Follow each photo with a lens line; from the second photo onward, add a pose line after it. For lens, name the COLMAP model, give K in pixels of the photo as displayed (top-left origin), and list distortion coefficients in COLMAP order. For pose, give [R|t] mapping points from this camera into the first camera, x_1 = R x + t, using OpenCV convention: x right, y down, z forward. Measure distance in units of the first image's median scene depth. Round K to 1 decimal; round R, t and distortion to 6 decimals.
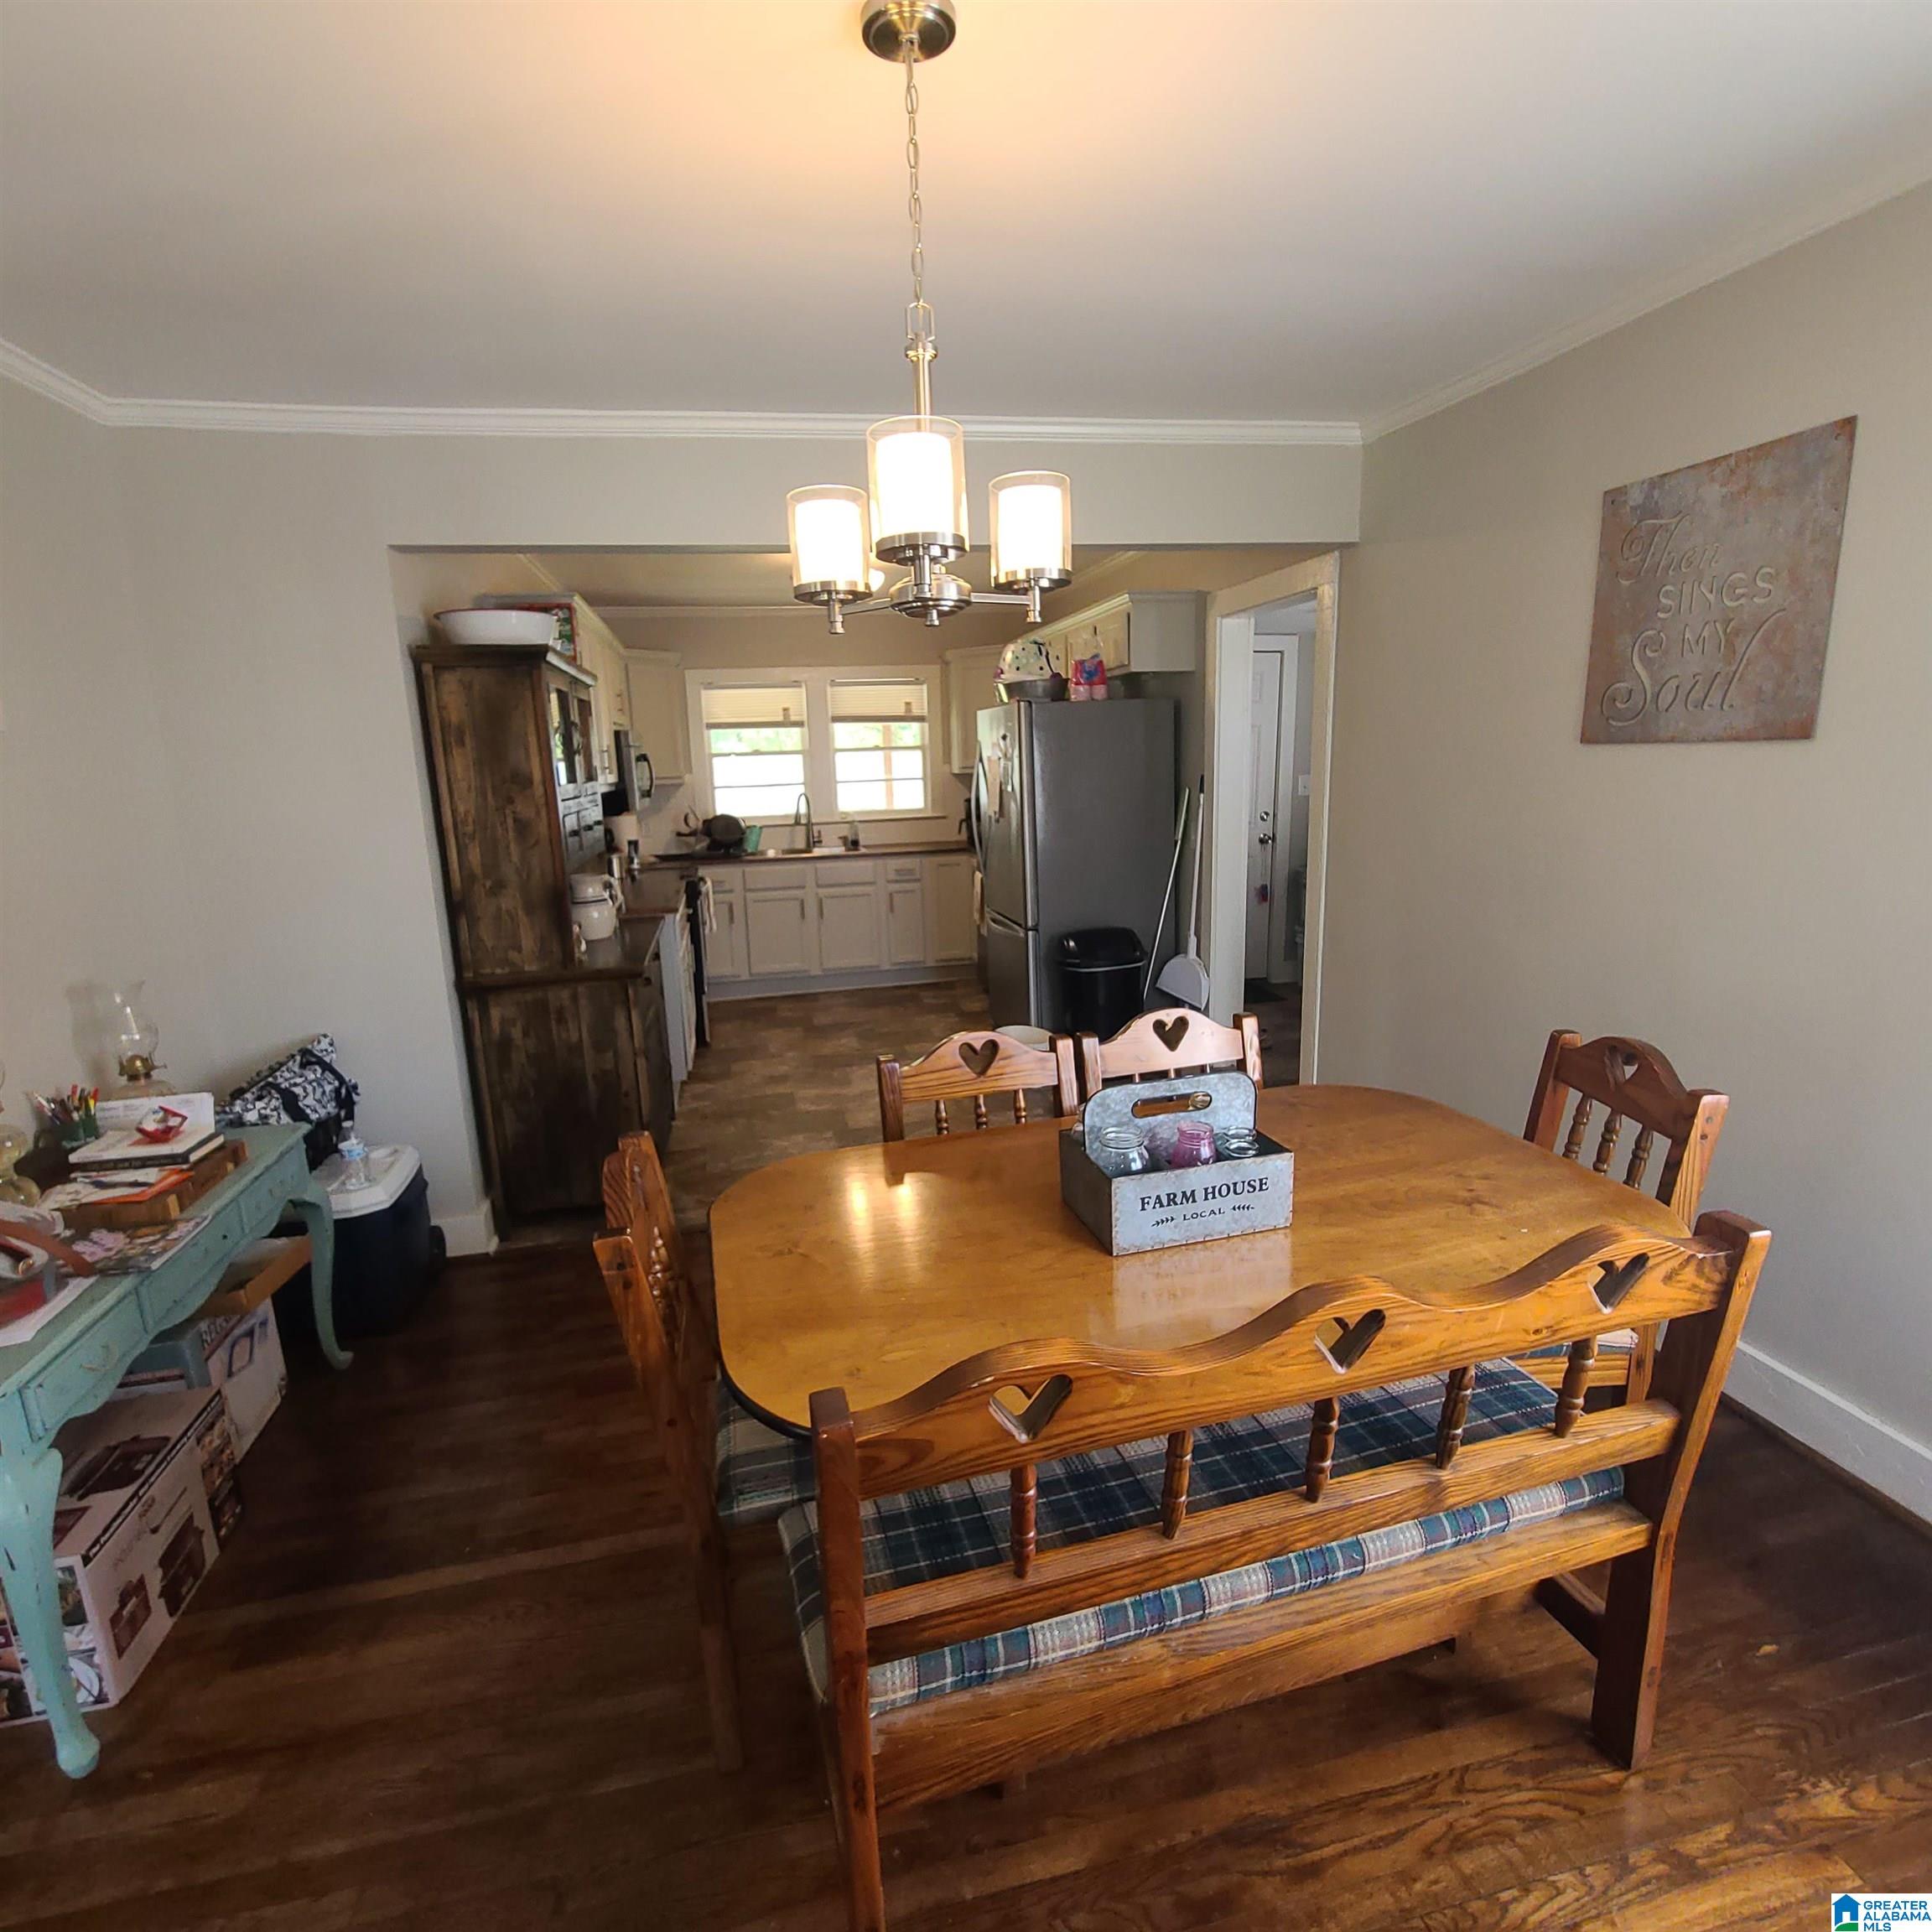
lens RADIAL K [[1049.2, 0, 965.8], [0, 1049.2, 976.0], [0, 0, 1]] dist [-0.000157, -0.001997]
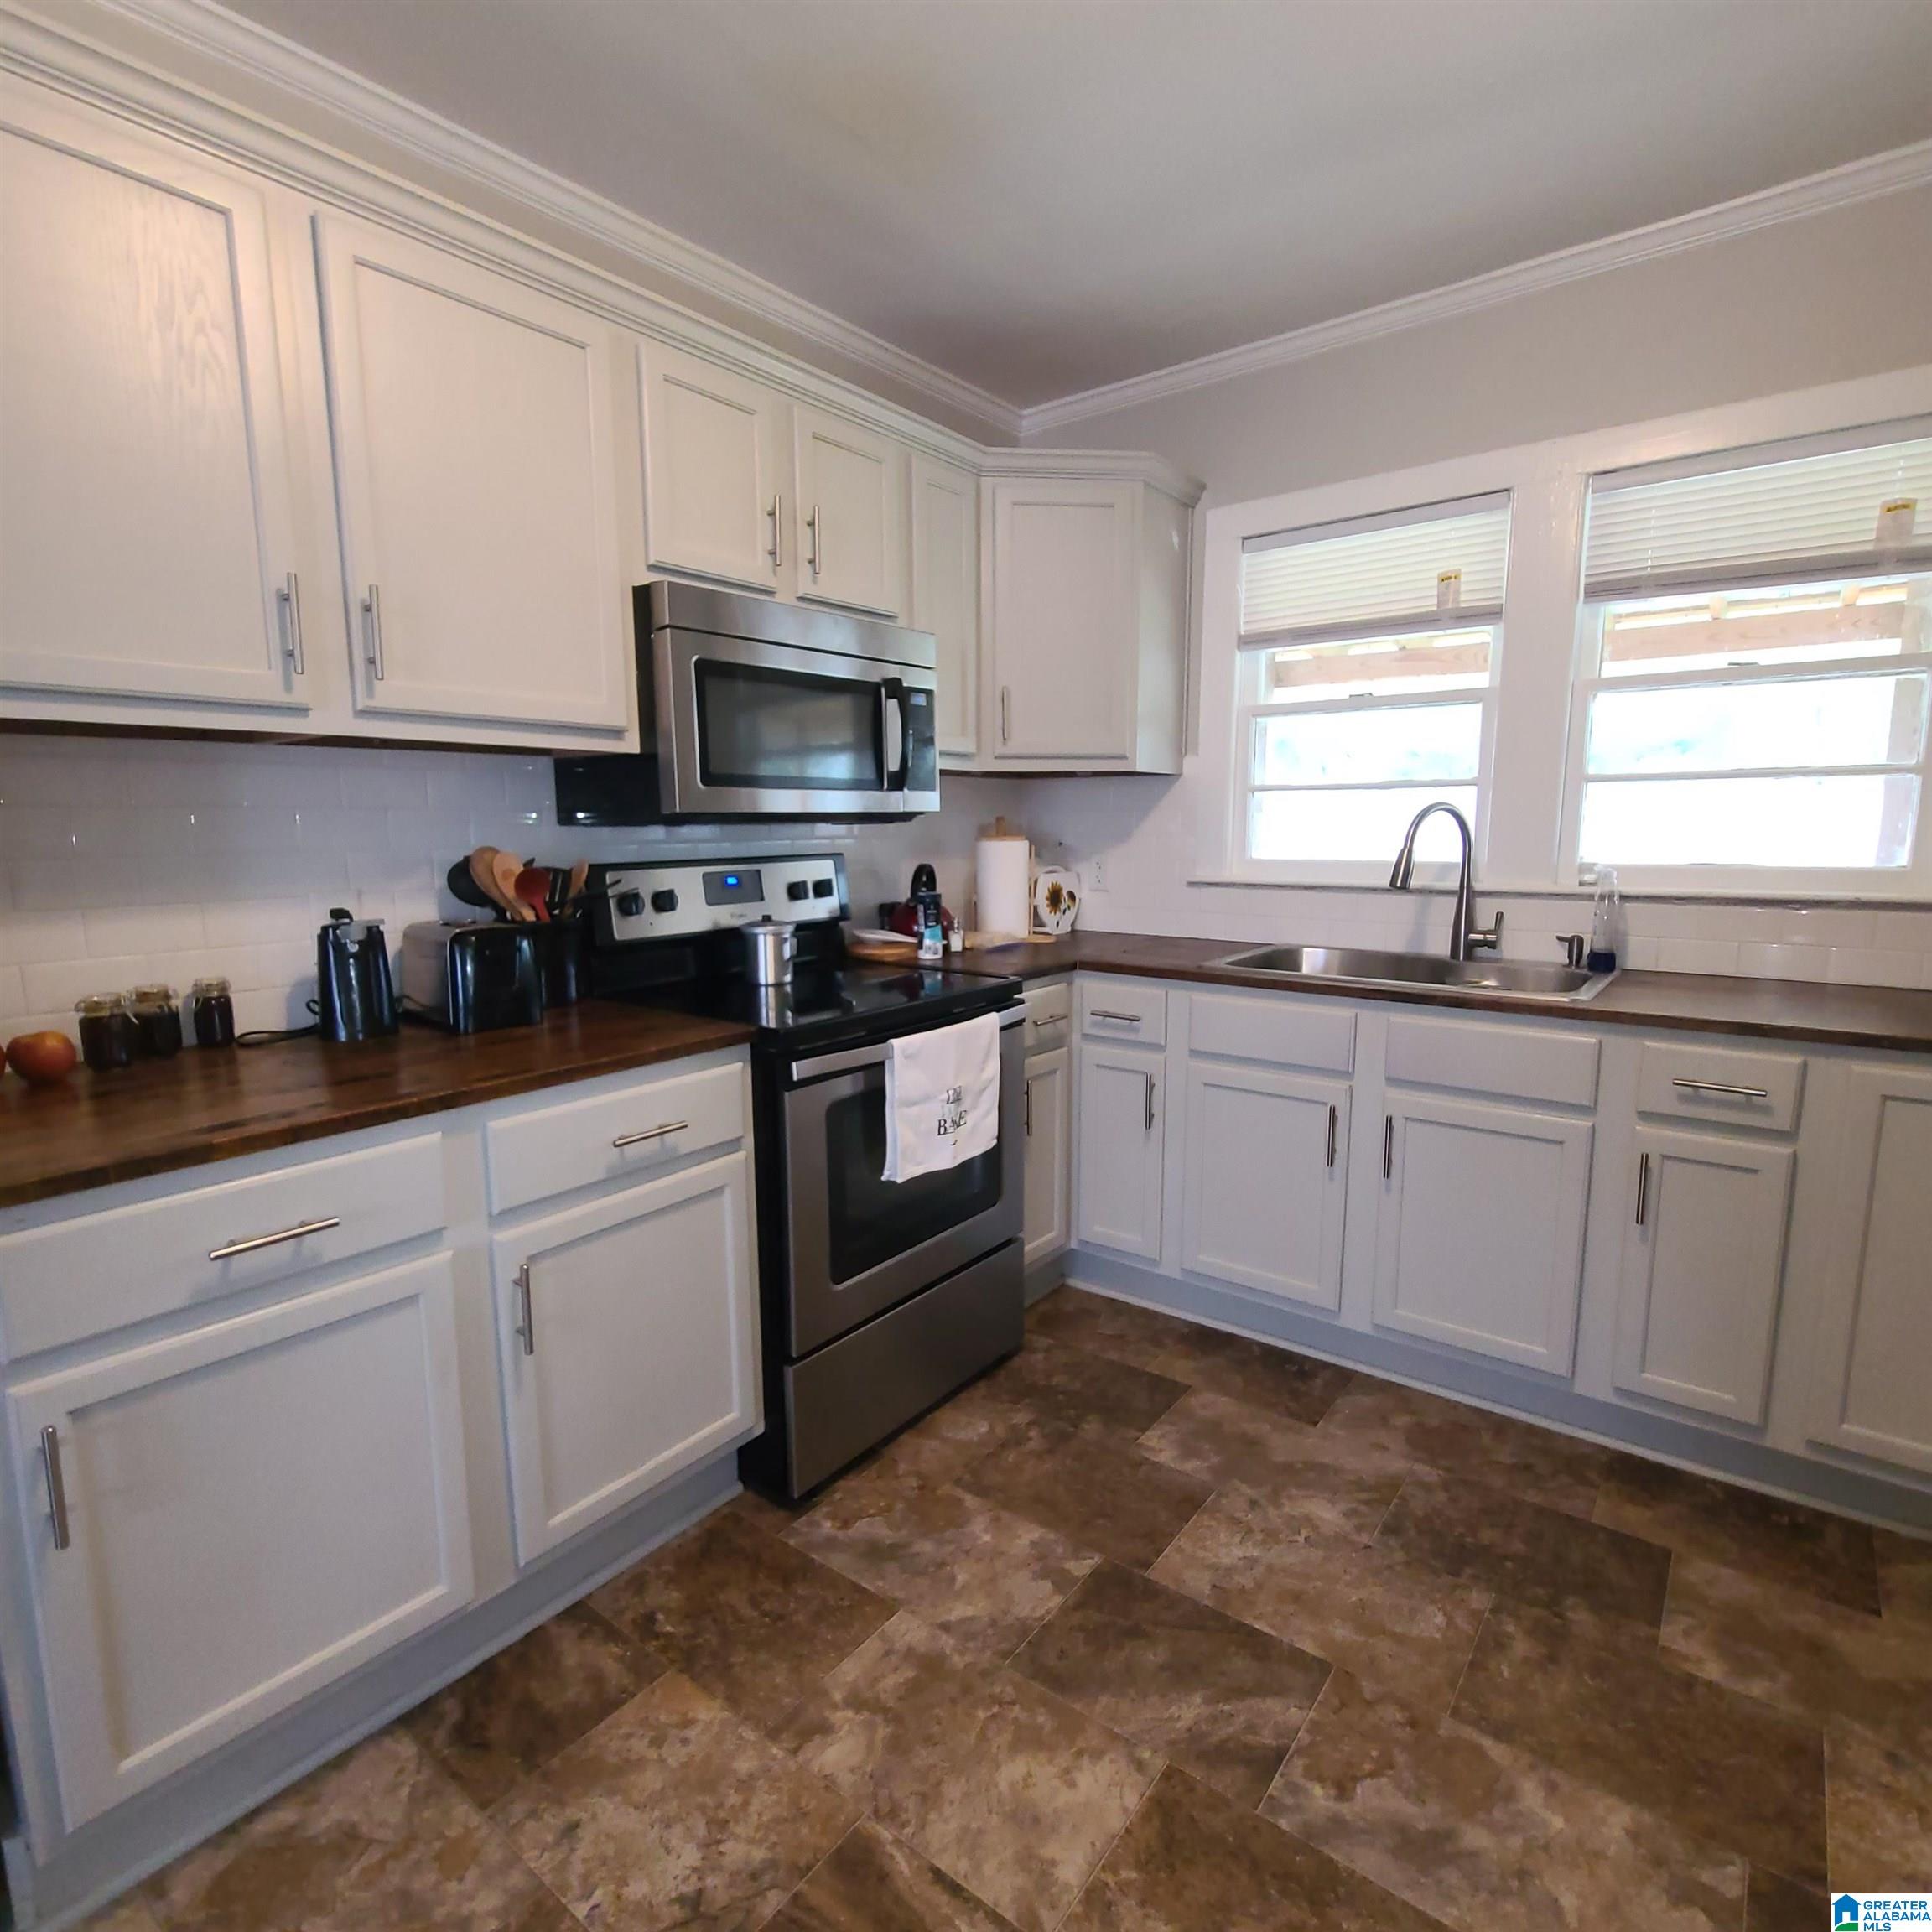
lens RADIAL K [[1049.2, 0, 965.8], [0, 1049.2, 976.0], [0, 0, 1]] dist [-0.000157, -0.001997]
pose [[0.635681, 0.143119, -0.758569, 0.039187], [-0.172528, 0.984147, 0.041100, -0.215112], [0.752425, 0.104748, 0.650296, 1.352263]]
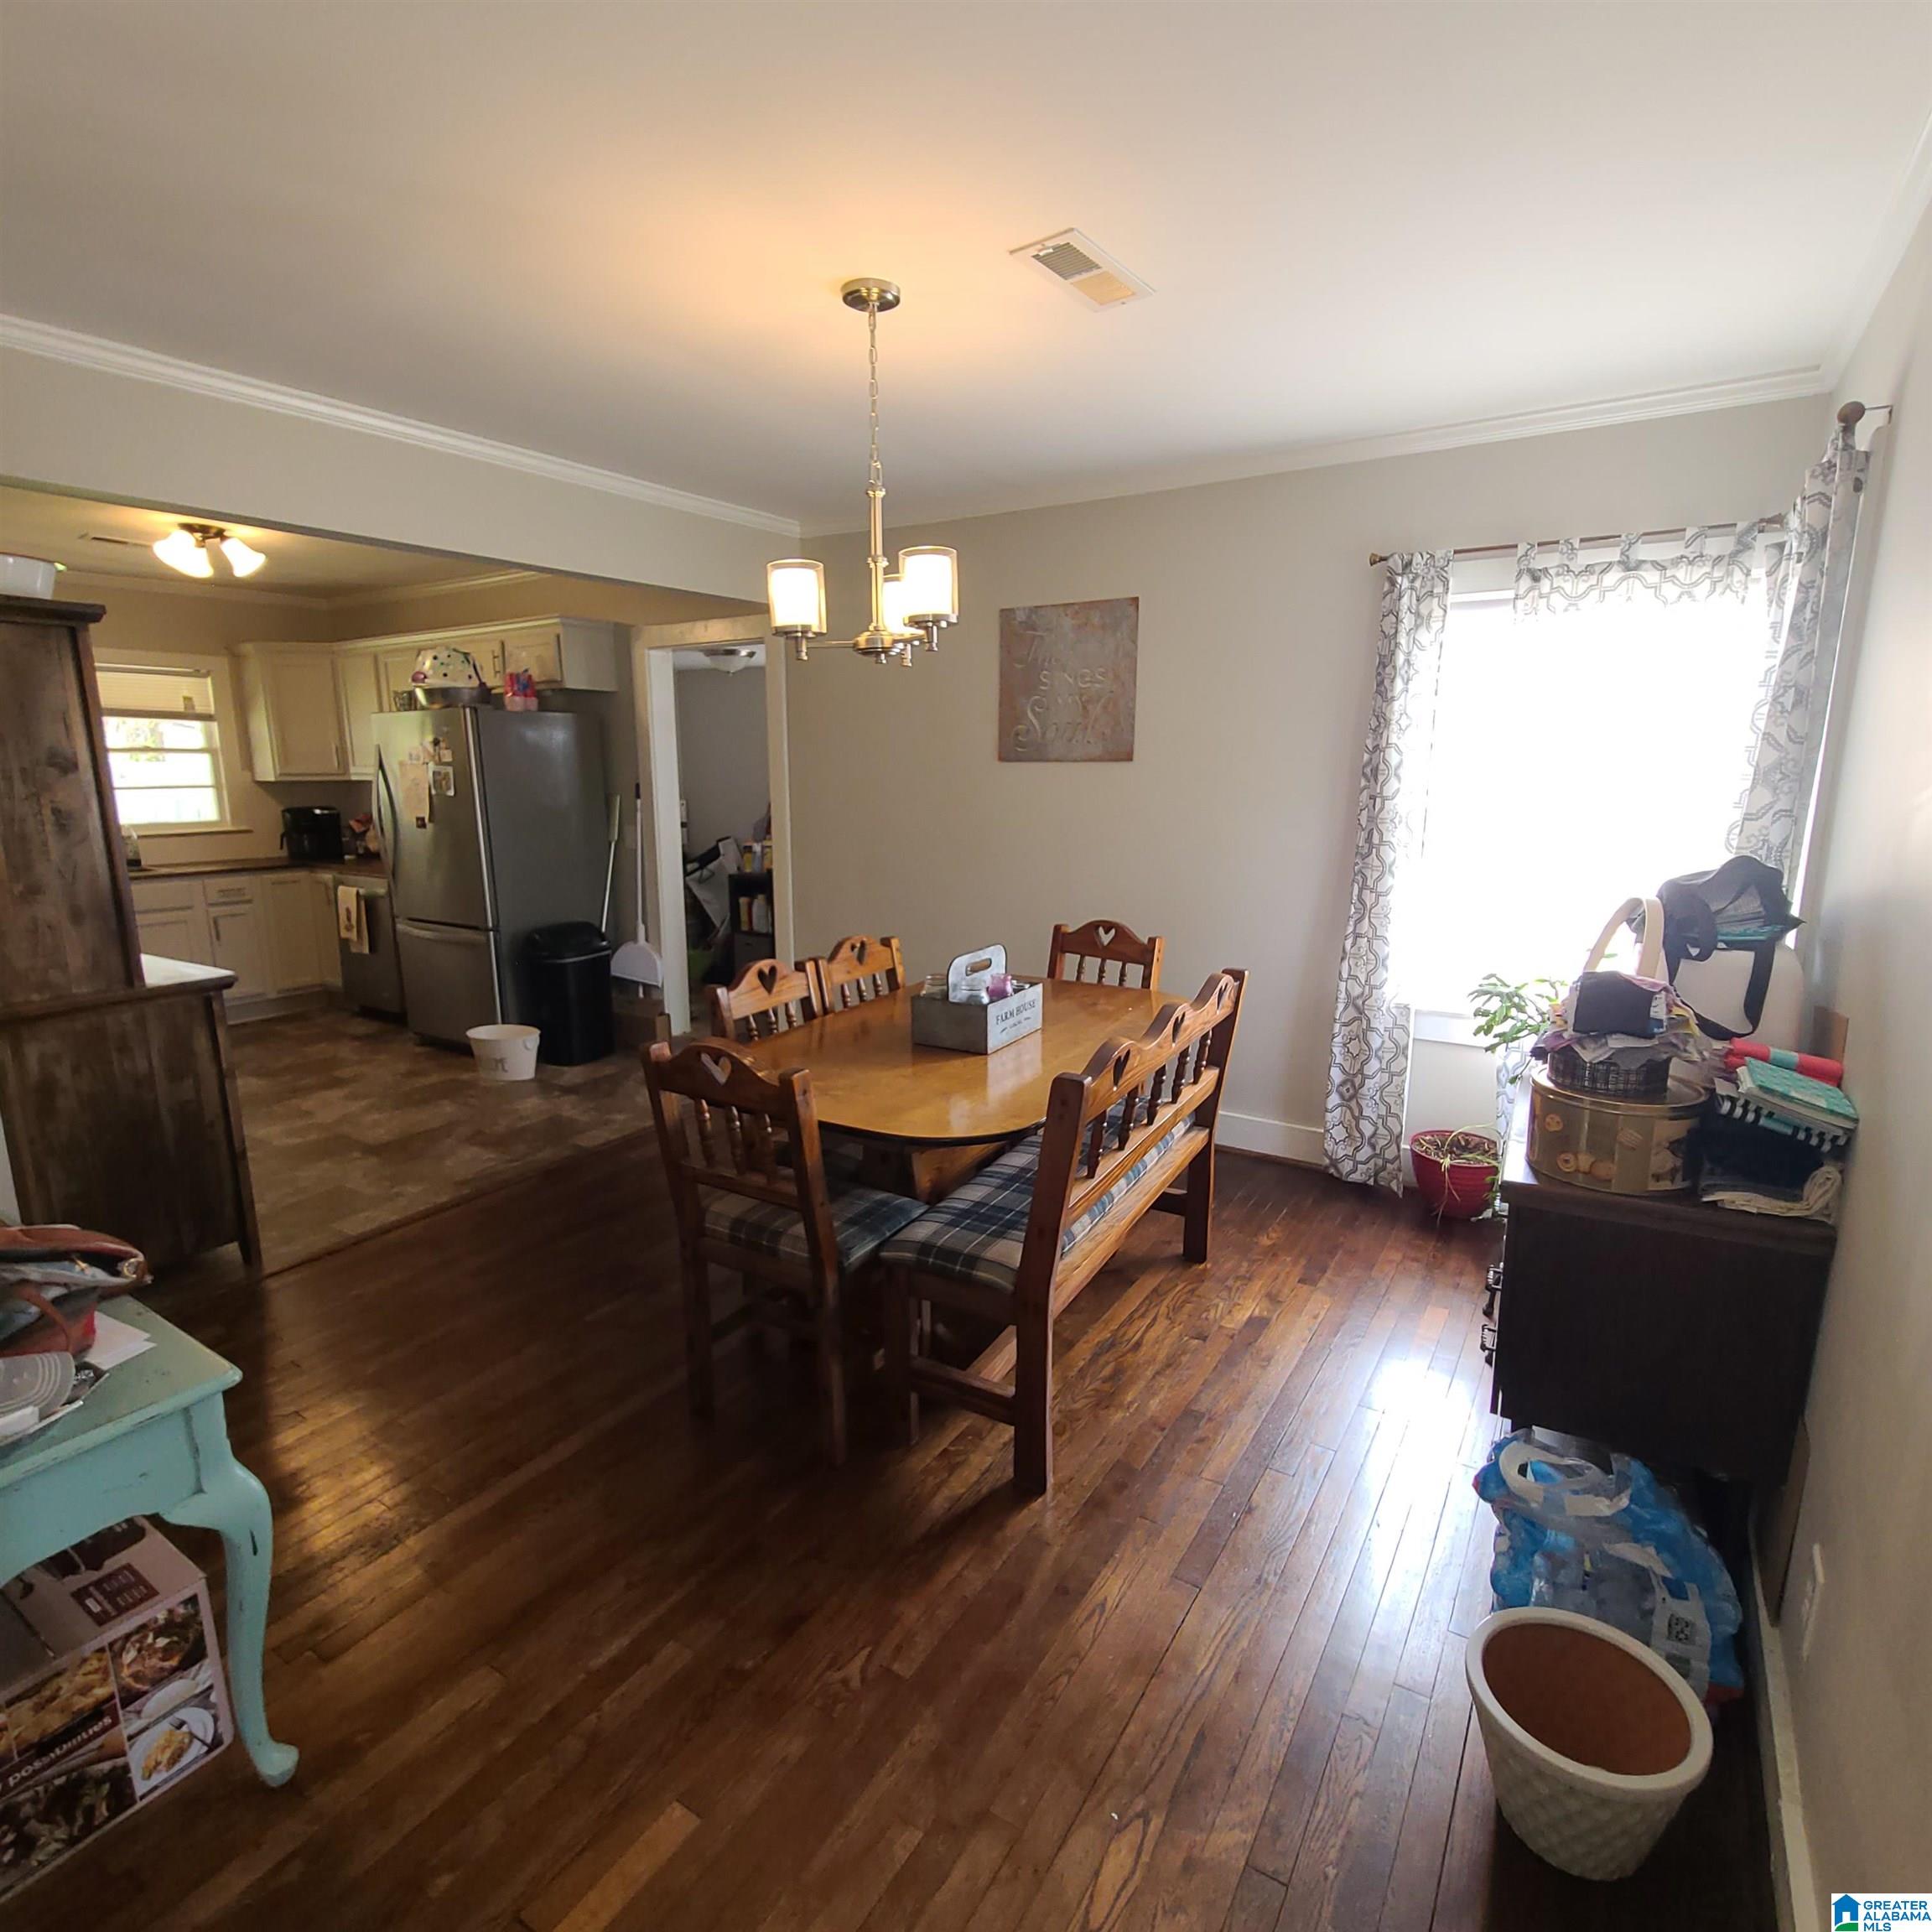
lens RADIAL K [[1049.2, 0, 965.8], [0, 1049.2, 976.0], [0, 0, 1]] dist [-0.000157, -0.001997]
pose [[0.706824, -0.106812, 0.699279, -0.487009], [0.124705, 0.991867, 0.025453, 0.046639], [-0.696311, 0.069213, 0.714395, -0.076880]]
